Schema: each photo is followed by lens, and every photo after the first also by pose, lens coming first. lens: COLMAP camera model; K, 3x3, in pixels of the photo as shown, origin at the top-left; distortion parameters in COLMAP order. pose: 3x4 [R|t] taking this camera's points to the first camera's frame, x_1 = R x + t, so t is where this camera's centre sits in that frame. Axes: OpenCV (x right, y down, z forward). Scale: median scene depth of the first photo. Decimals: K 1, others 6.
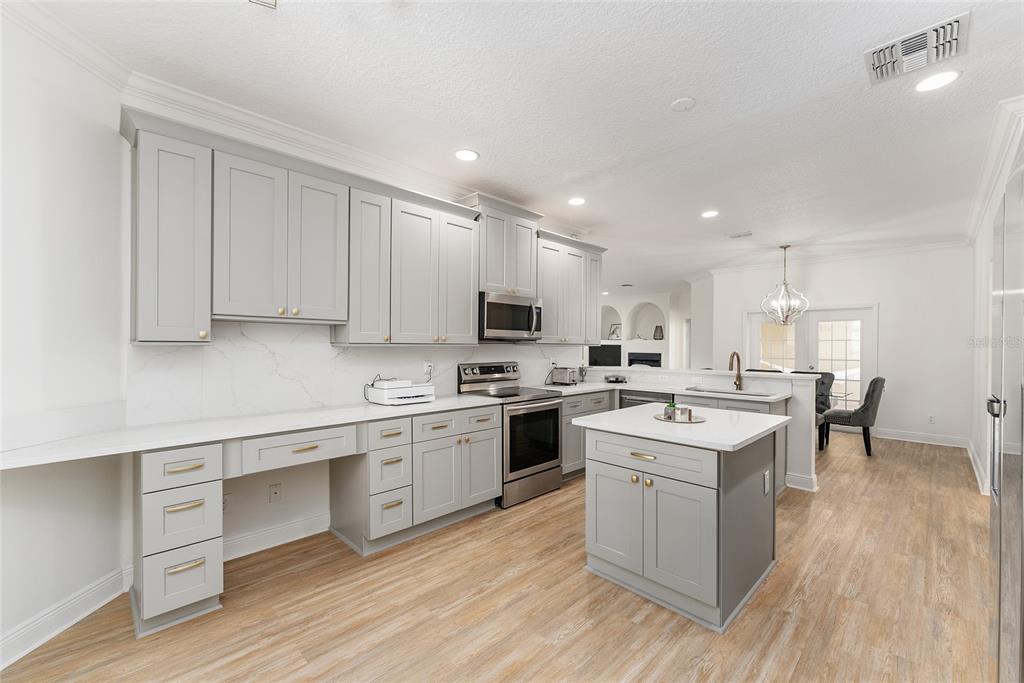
lens RADIAL K [[413.0, 0, 510.4], [0, 413.0, 343.6], [0, 0, 1]] dist [0.001265, 0.000353]
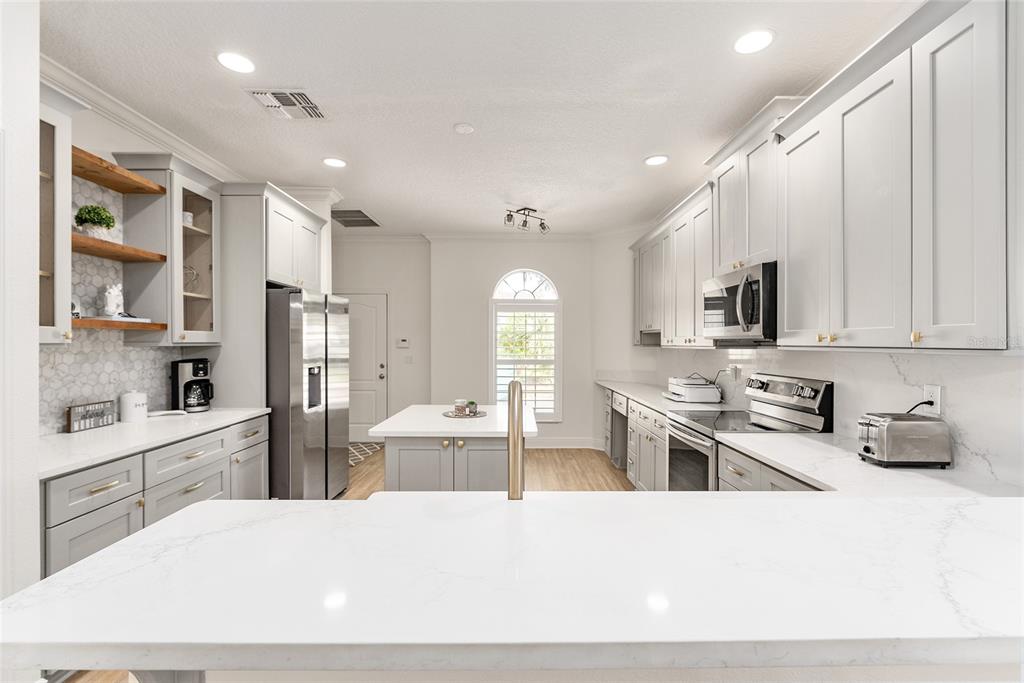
lens RADIAL K [[467.5, 0, 512.0], [0, 467.5, 341.5], [0, 0, 1]] dist [-0.000078, -0.000235]
pose [[-0.697559, -0.007139, -0.716491, 0.825632], [-0.000929, 0.999959, -0.009060, -0.000253], [0.716526, -0.005654, -0.697537, 1.330805]]
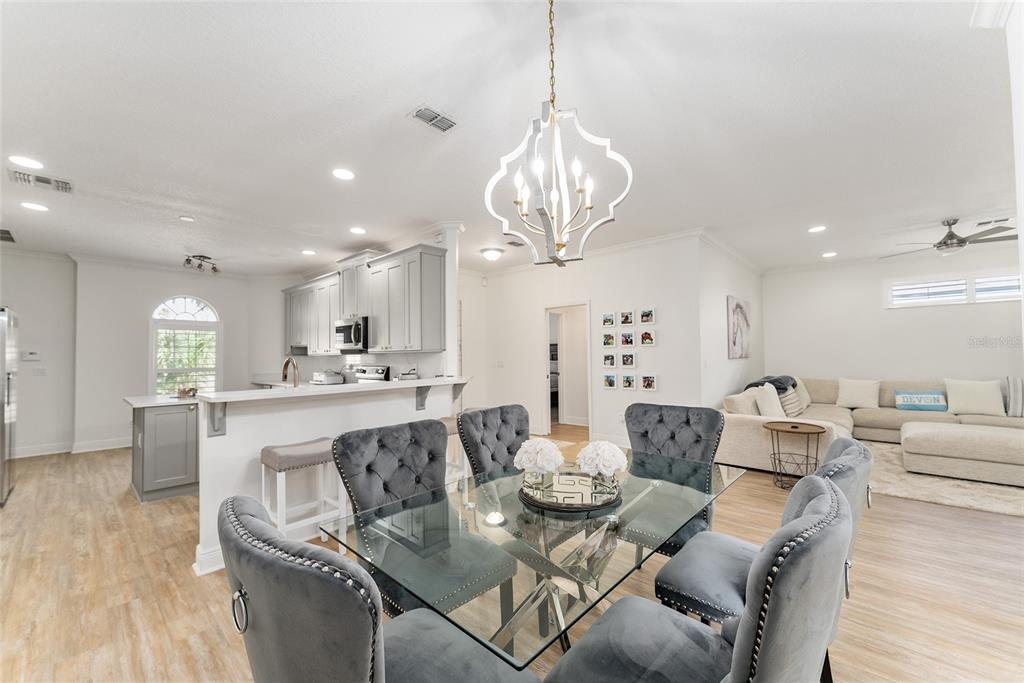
lens RADIAL K [[401.0, 0, 514.3], [0, 401.0, 344.0], [0, 0, 1]] dist [0.000564, -0.000007]
pose [[0.063283, -0.034911, -0.997385, 1.492626], [0.017948, 0.999266, -0.033838, 0.028613], [0.997834, -0.015760, 0.063863, 1.550995]]
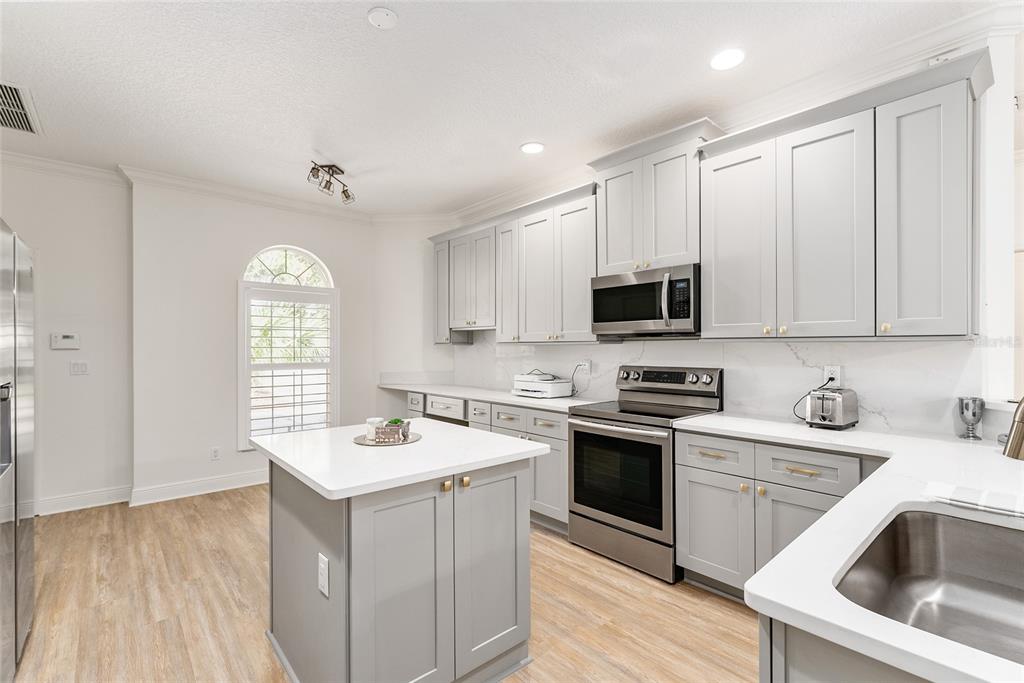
lens RADIAL K [[457.7, 0, 519.0], [0, 457.7, 345.4], [0, 0, 1]] dist [-0.000160, 0.000495]
pose [[-0.040529, -0.006941, -0.999154, 0.833849], [0.007125, 0.999948, -0.007235, 0.014142], [0.999153, -0.007412, -0.040477, 0.868883]]
